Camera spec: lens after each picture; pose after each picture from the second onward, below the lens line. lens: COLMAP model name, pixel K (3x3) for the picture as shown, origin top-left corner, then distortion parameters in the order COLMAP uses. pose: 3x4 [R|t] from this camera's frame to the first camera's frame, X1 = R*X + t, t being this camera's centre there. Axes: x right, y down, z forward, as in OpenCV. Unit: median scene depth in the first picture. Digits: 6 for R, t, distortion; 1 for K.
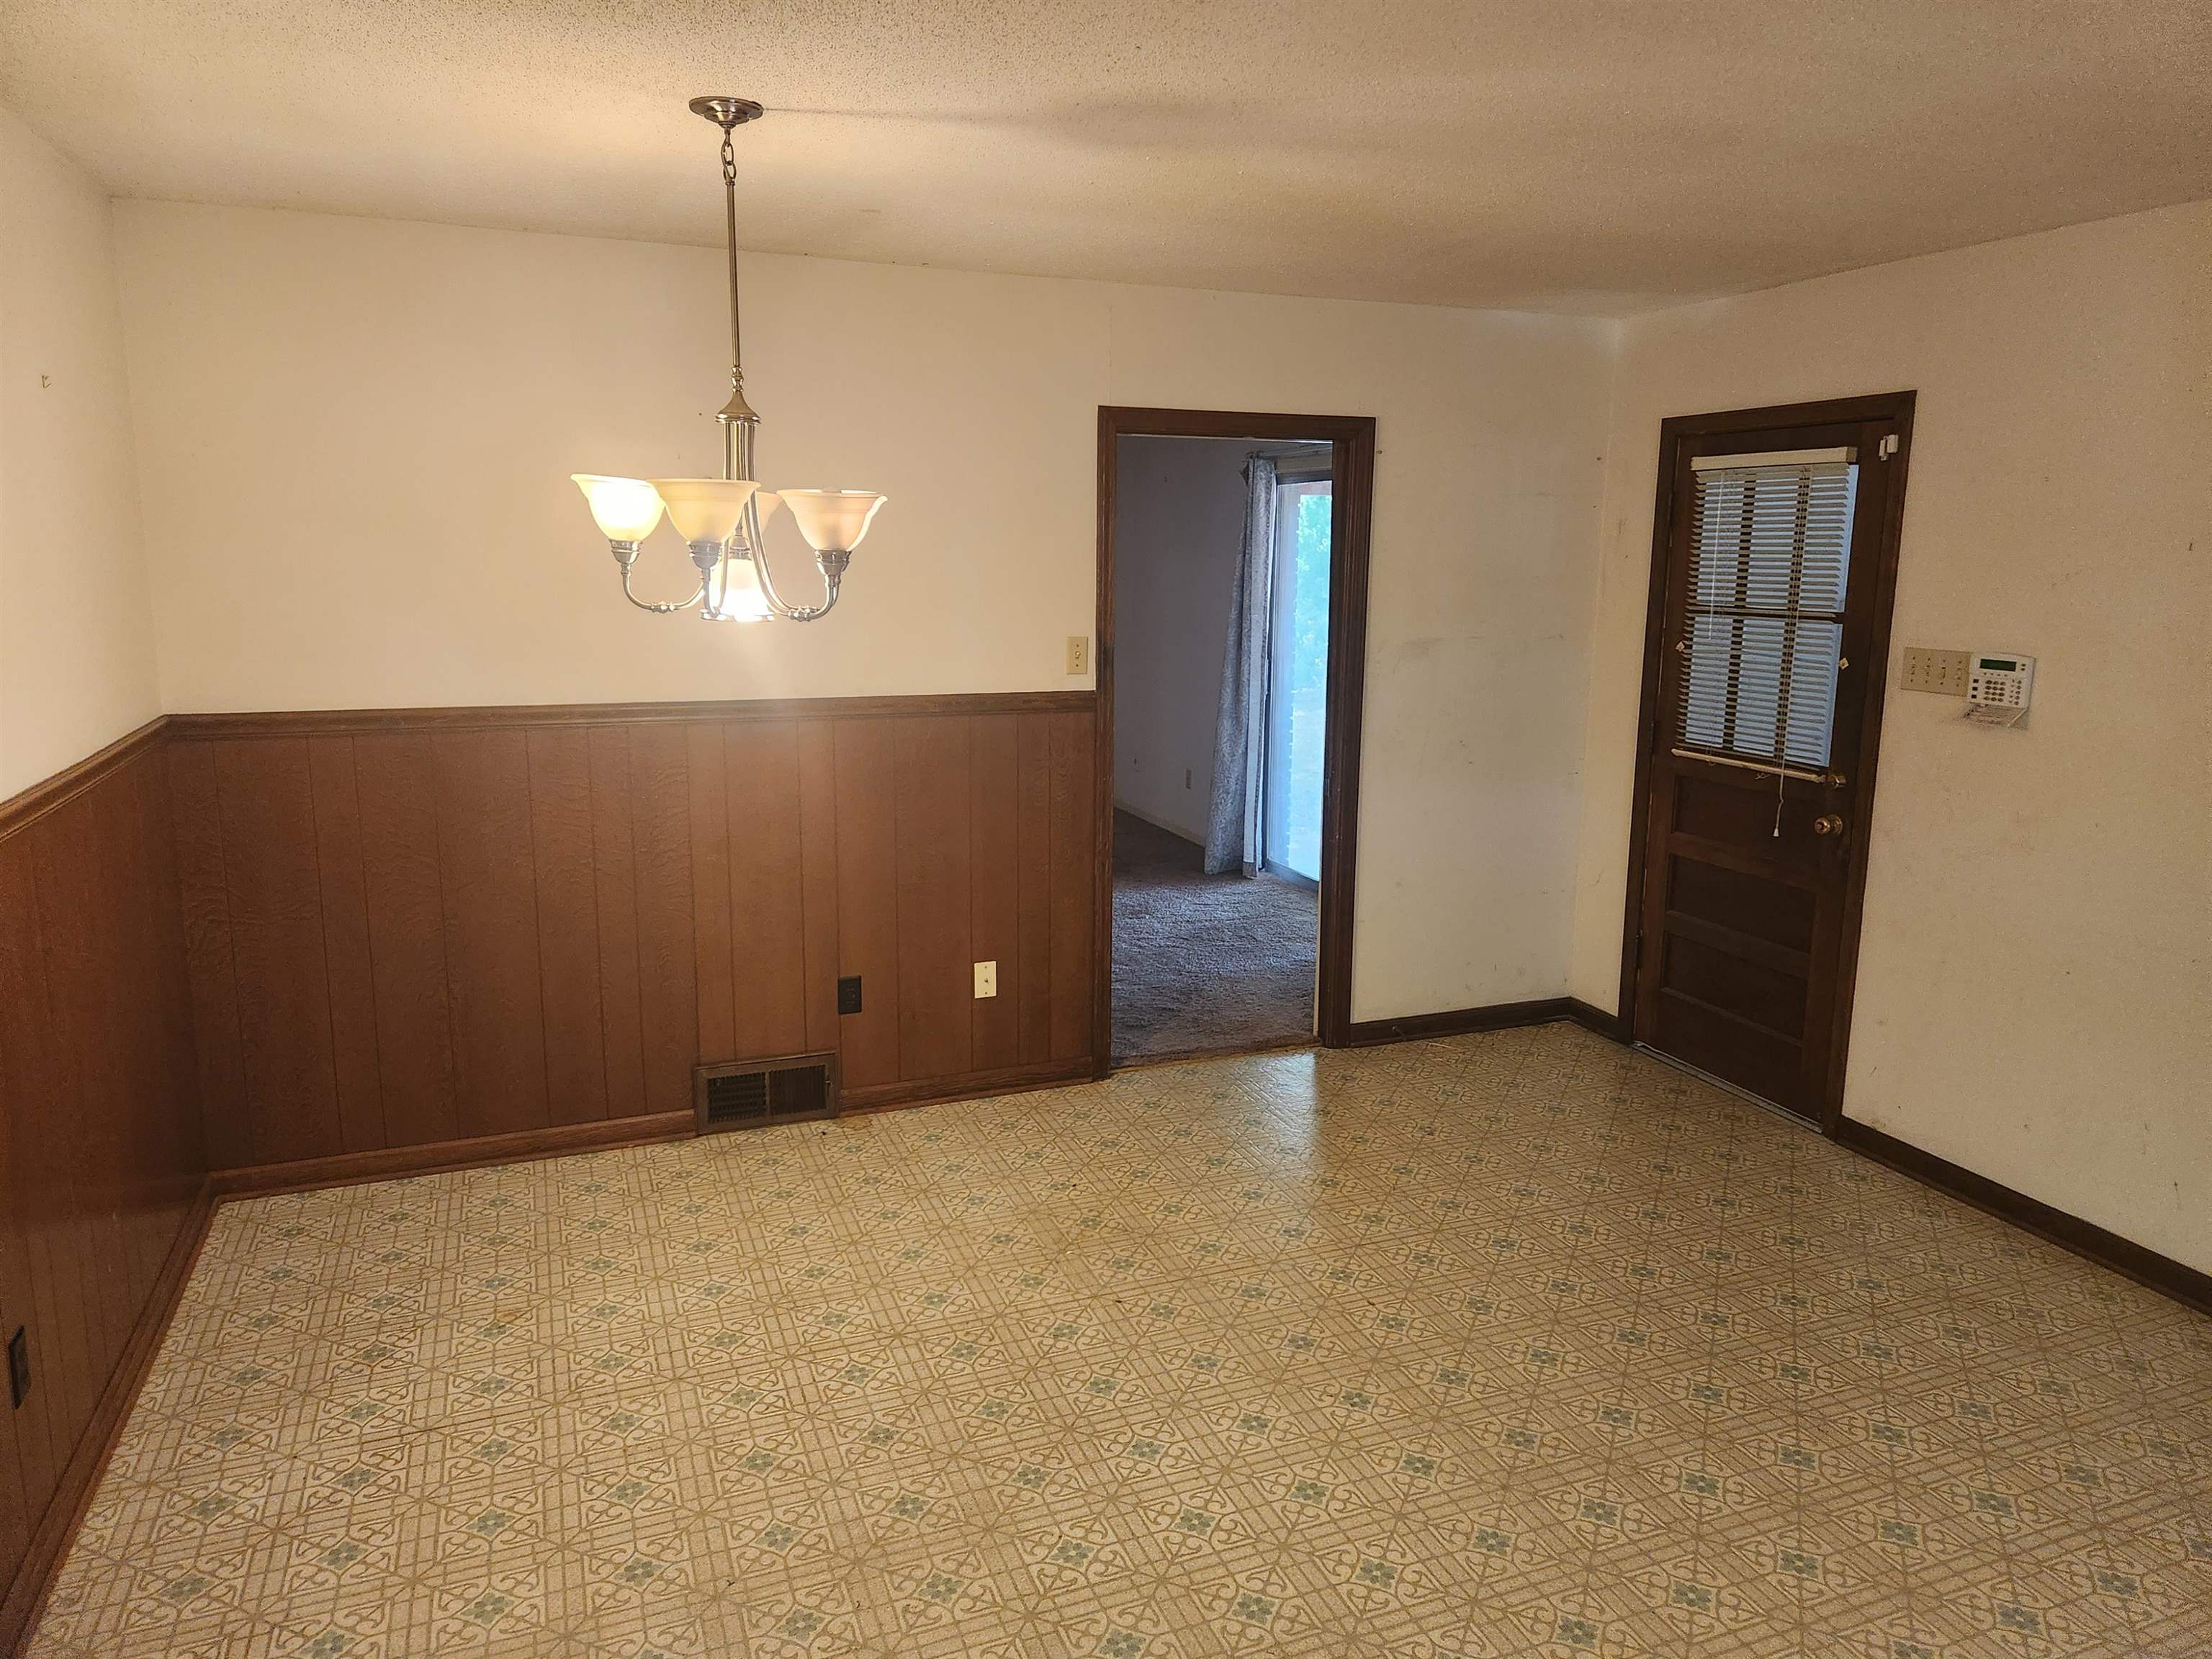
lens RADIAL K [[1487.7, 0, 1119.7], [0, 1487.7, 811.8], [0, 0, 1]] dist [0.065023, -0.049409]
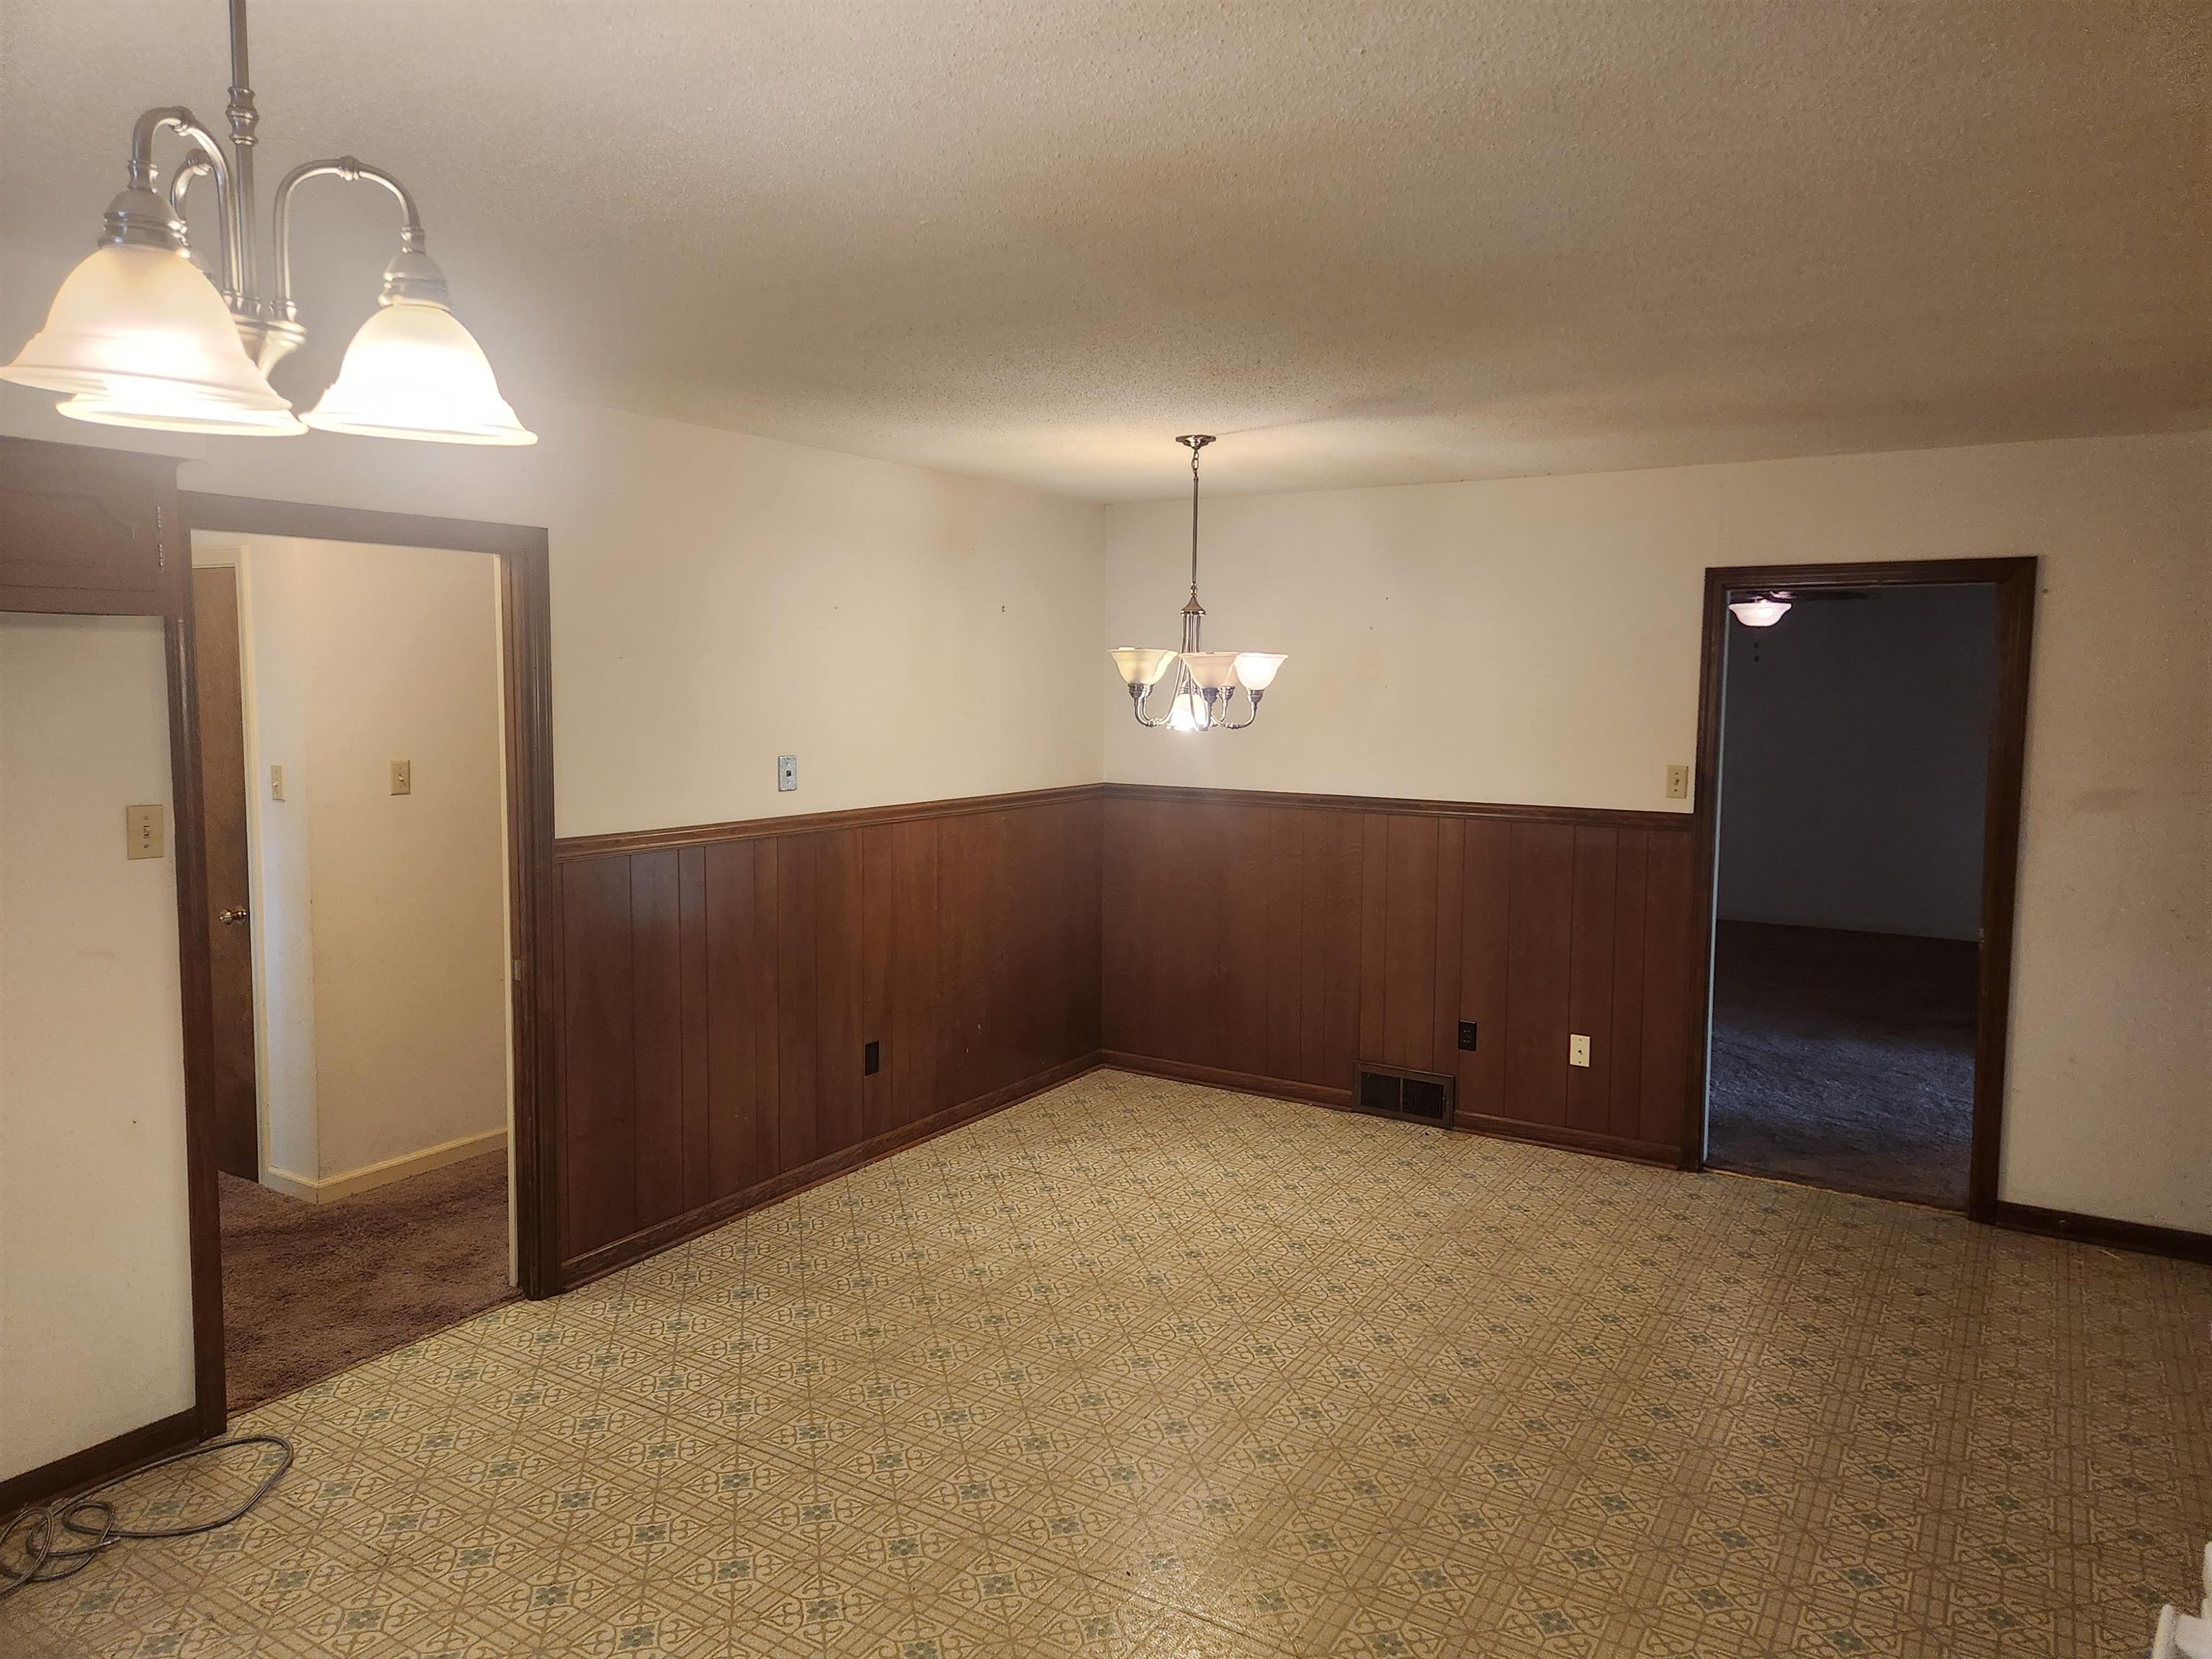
lens RADIAL K [[1487.7, 0, 1100.9], [0, 1487.7, 813.7], [0, 0, 1]] dist [0.065023, -0.049409]
pose [[0.588336, 0.072089, -0.805396, 0.774471], [-0.146825, 0.988985, -0.018734, 0.006608], [0.795175, 0.129274, 0.592440, -0.036466]]
